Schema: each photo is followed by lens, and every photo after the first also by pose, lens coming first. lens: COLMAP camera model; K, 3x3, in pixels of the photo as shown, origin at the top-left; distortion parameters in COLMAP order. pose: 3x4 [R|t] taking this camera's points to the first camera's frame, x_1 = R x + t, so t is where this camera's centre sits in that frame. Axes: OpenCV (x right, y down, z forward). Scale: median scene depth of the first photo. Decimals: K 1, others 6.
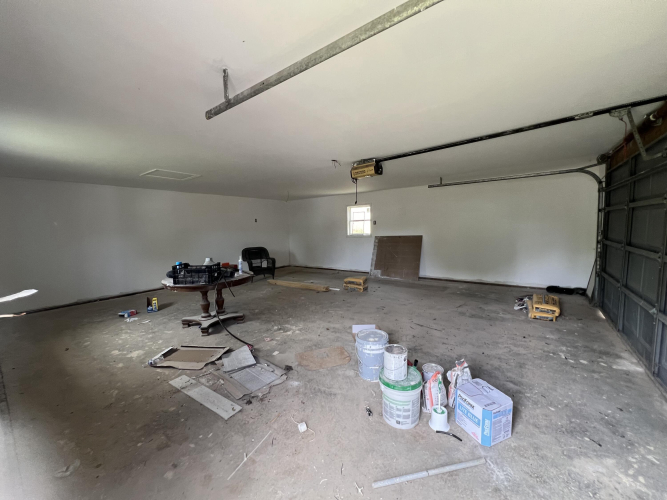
lens RADIAL K [[266.6, 0, 332.5], [0, 266.6, 251.1], [0, 0, 1]] dist [-0.006659, 0.001513]
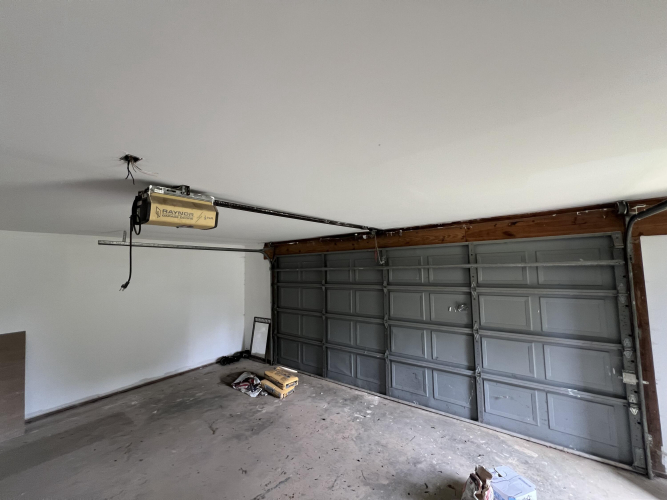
lens RADIAL K [[266.6, 0, 332.4], [0, 266.6, 250.9], [0, 0, 1]] dist [-0.006659, 0.001513]
pose [[0.013550, 0.097290, 0.995164, -0.314400], [0.114343, 0.988576, -0.098203, -0.187841], [-0.993349, 0.115121, 0.002271, 0.832493]]
